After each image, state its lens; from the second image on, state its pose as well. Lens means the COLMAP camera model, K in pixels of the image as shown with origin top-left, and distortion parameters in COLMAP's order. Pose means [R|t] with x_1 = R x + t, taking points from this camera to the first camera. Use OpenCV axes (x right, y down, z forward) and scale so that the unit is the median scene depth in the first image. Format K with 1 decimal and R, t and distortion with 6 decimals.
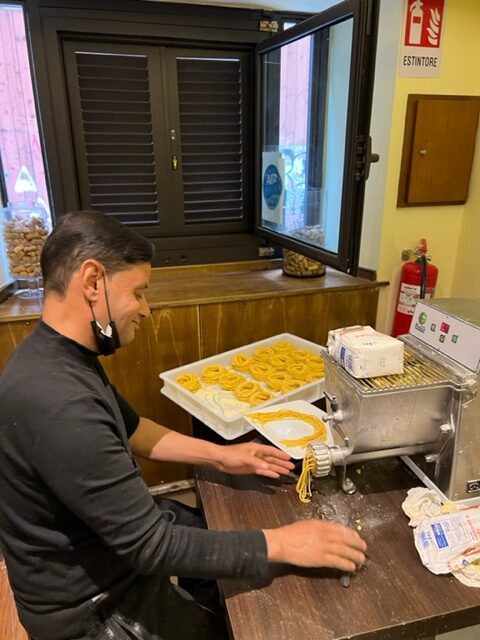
lens RADIAL K [[486.2, 0, 240.0], [0, 486.2, 320.0], [0, 0, 1]] dist [0.021271, -0.001506]
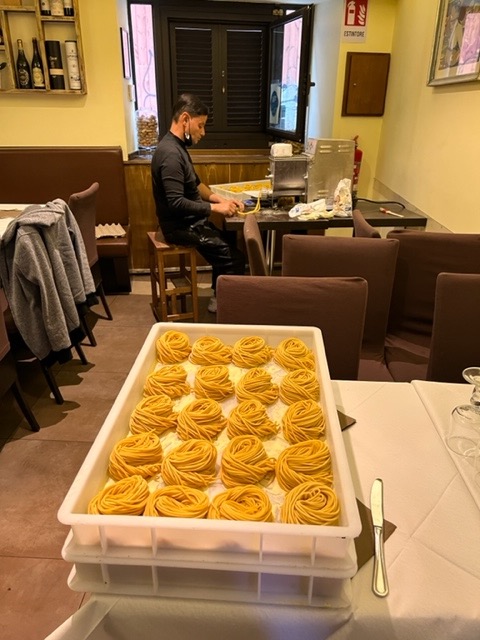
lens RADIAL K [[486.2, 0, 240.0], [0, 486.2, 320.0], [0, 0, 1]] dist [0.021271, -0.001506]
pose [[0.991371, 0.068164, -0.111966, 0.210375], [-0.058557, 0.994489, 0.086960, 0.409862], [0.117276, -0.079653, 0.989900, -0.961741]]
